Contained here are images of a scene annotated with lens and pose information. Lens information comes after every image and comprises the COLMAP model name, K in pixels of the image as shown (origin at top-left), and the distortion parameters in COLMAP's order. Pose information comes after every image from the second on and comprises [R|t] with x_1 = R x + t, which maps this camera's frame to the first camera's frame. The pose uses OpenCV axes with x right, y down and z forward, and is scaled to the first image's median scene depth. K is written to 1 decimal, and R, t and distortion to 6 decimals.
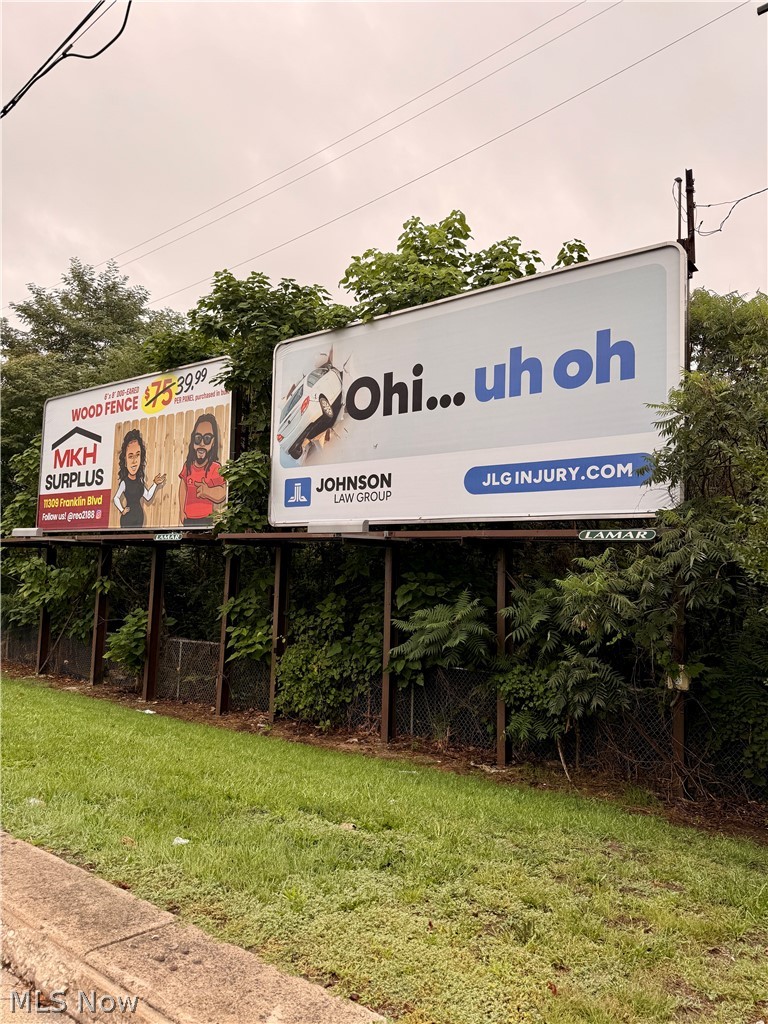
lens RADIAL K [[715.3, 0, 383.9], [0, 715.3, 512.5], [0, 0, 1]] dist [-0.003175, -0.000948]
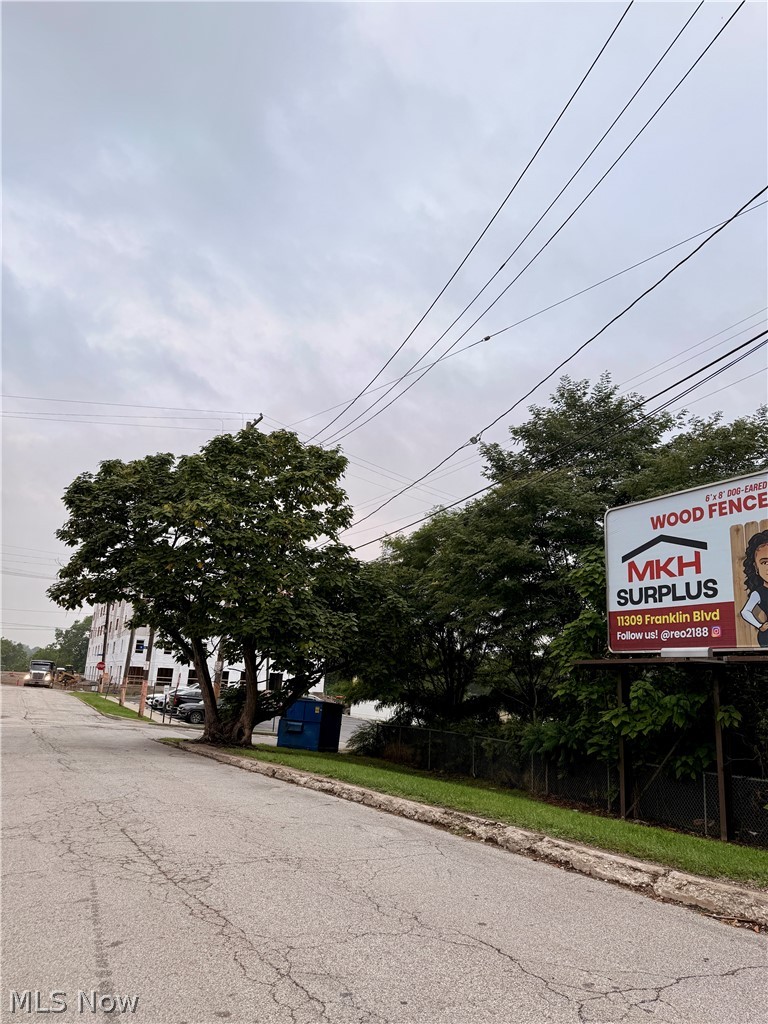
lens RADIAL K [[715.3, 0, 385.3], [0, 715.3, 510.9], [0, 0, 1]] dist [-0.003175, -0.000948]
pose [[0.904496, -0.080313, -0.418851, -0.369390], [0.007154, 0.984828, -0.173388, 0.005506], [0.426421, 0.153833, 0.891347, 0.033617]]
